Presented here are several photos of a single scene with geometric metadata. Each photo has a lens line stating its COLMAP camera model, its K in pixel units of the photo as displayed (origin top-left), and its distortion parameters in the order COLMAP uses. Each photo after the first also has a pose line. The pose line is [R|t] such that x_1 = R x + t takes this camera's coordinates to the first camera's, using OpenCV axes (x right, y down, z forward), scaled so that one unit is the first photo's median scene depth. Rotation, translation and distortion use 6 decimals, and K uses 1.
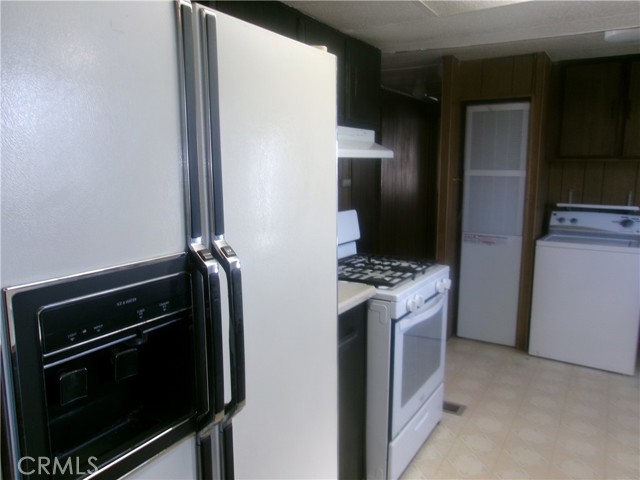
lens RADIAL K [[497.8, 0, 315.4], [0, 497.8, 238.8], [0, 0, 1]] dist [-0.032418, 0.068011]
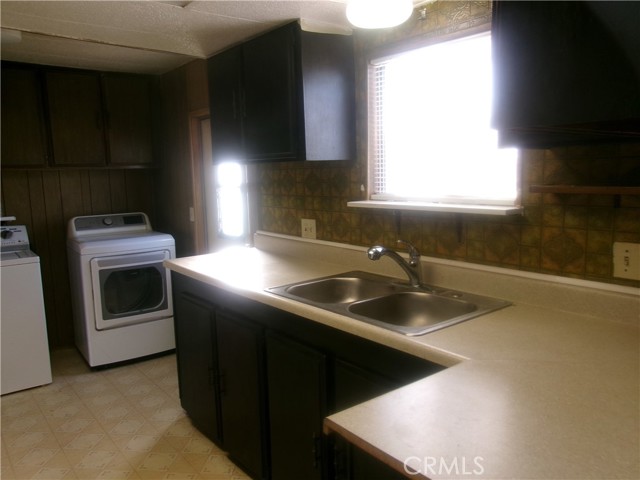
lens RADIAL K [[497.8, 0, 315.4], [0, 497.8, 238.8], [0, 0, 1]] dist [-0.032418, 0.068011]
pose [[0.344499, -0.144185, 0.927648, -0.060634], [0.164907, 0.982065, 0.091402, -0.012782], [-0.924189, 0.121487, 0.362098, 0.102567]]
